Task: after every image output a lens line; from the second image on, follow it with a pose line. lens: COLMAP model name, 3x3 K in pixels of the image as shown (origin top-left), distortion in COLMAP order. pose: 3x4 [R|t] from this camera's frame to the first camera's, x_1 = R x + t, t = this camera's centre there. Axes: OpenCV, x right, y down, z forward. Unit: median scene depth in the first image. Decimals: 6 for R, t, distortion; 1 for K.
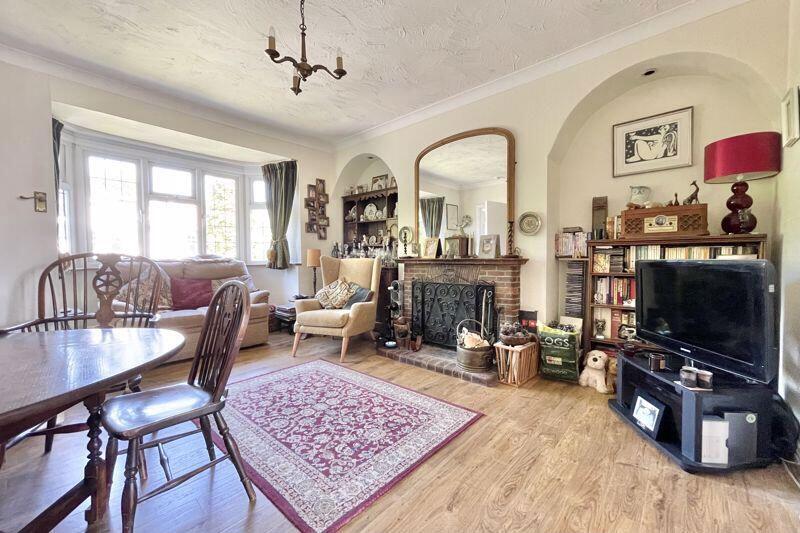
lens RADIAL K [[317.4, 0, 401.2], [0, 317.4, 264.7], [0, 0, 1]] dist [0.003095, 0.000930]
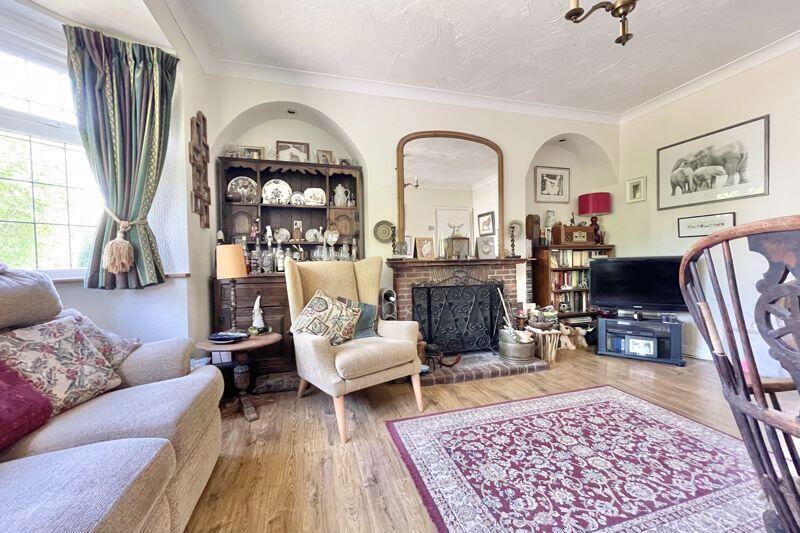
lens RADIAL K [[317.4, 0, 400.7], [0, 317.4, 268.4], [0, 0, 1]] dist [0.003095, 0.000930]
pose [[0.541266, -0.021966, 0.840564, -1.028327], [0.035957, 0.999349, 0.002961, -0.002186], [-0.840082, 0.028622, 0.541704, 0.873055]]
